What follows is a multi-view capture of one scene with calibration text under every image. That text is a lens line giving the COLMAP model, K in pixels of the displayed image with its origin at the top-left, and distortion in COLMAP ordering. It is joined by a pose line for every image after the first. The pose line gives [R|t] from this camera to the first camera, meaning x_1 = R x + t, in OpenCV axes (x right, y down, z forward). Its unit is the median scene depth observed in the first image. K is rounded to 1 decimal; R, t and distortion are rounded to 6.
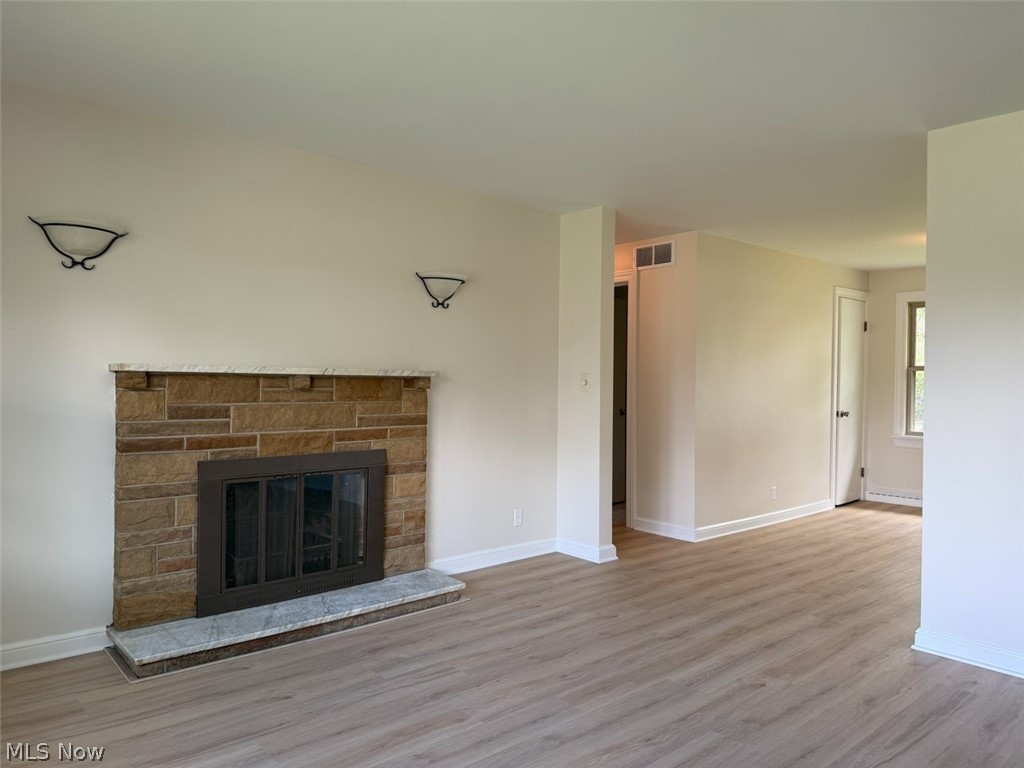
lens RADIAL K [[759.3, 0, 512.0], [0, 759.3, 384.0], [0, 0, 1]] dist [-0.035845, -0.000835]
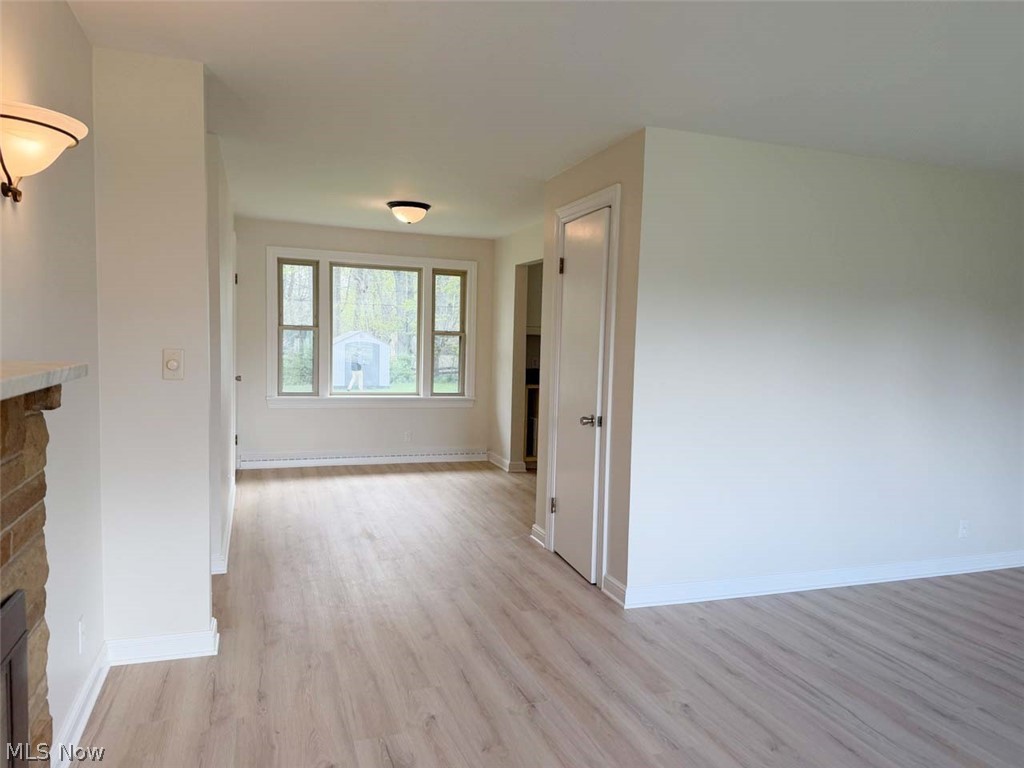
lens RADIAL K [[723.0, 0, 537.7], [0, 723.0, 379.3], [0, 0, 1]] dist [0.007283, 0.005731]
pose [[0.356497, -0.050482, 0.932932, -0.433194], [-0.012476, 0.998193, 0.058781, -0.025372], [-0.934213, -0.032595, 0.355223, 0.753251]]
